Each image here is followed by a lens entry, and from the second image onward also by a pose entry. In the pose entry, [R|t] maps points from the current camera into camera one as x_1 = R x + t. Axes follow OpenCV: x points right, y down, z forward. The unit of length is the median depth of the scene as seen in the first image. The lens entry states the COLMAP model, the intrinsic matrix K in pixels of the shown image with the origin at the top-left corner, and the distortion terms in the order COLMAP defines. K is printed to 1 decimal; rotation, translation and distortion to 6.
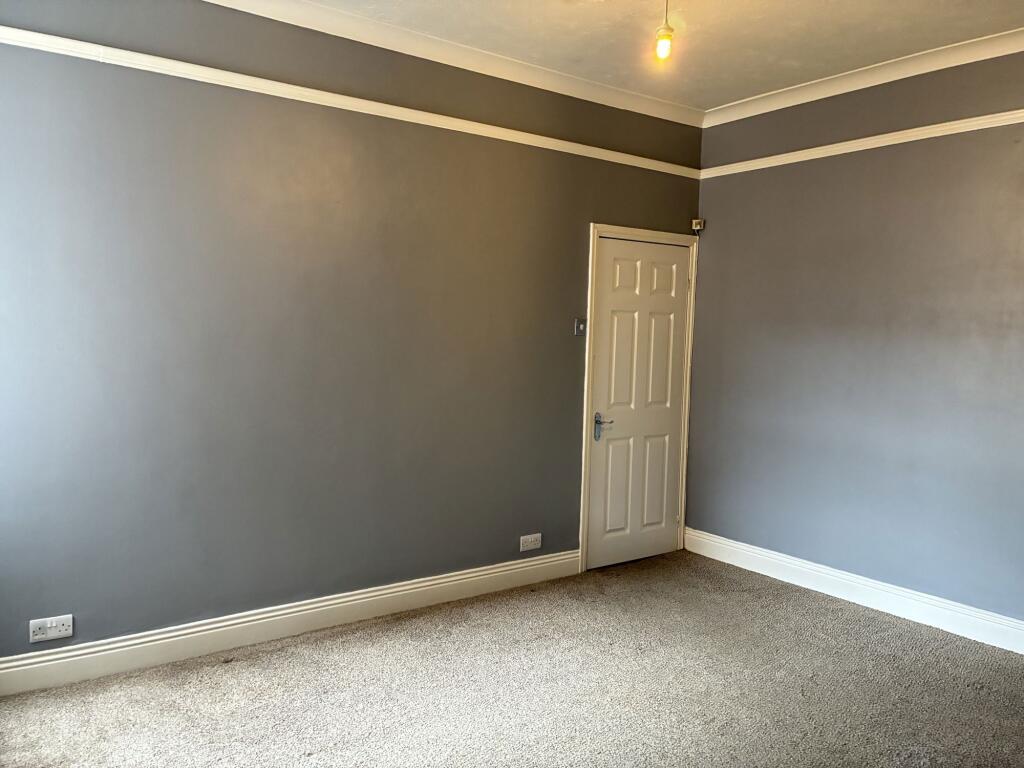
lens RADIAL K [[789.4, 0, 510.6], [0, 789.4, 386.7], [0, 0, 1]] dist [0.056006, -0.074576]
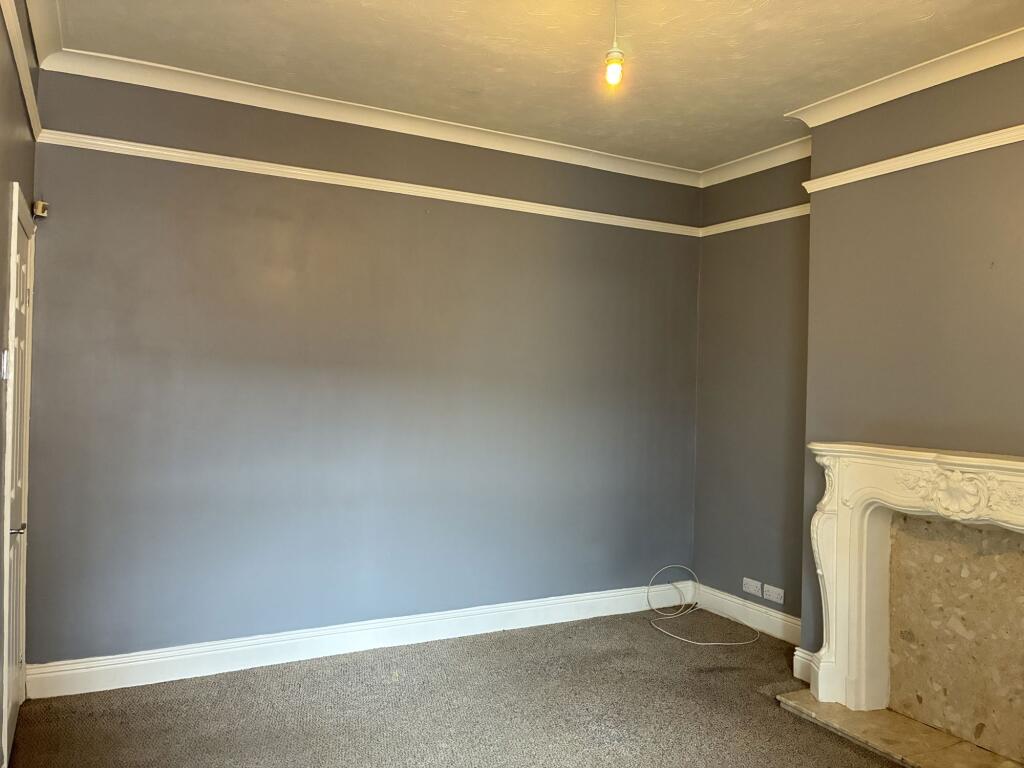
lens RADIAL K [[789.4, 0, 509.4], [0, 789.4, 382.9], [0, 0, 1]] dist [0.056006, -0.074576]
pose [[0.143462, -0.027176, 0.989283, -0.440541], [0.051820, 0.998458, 0.019913, -0.058304], [-0.988298, 0.048408, 0.144649, 0.602500]]
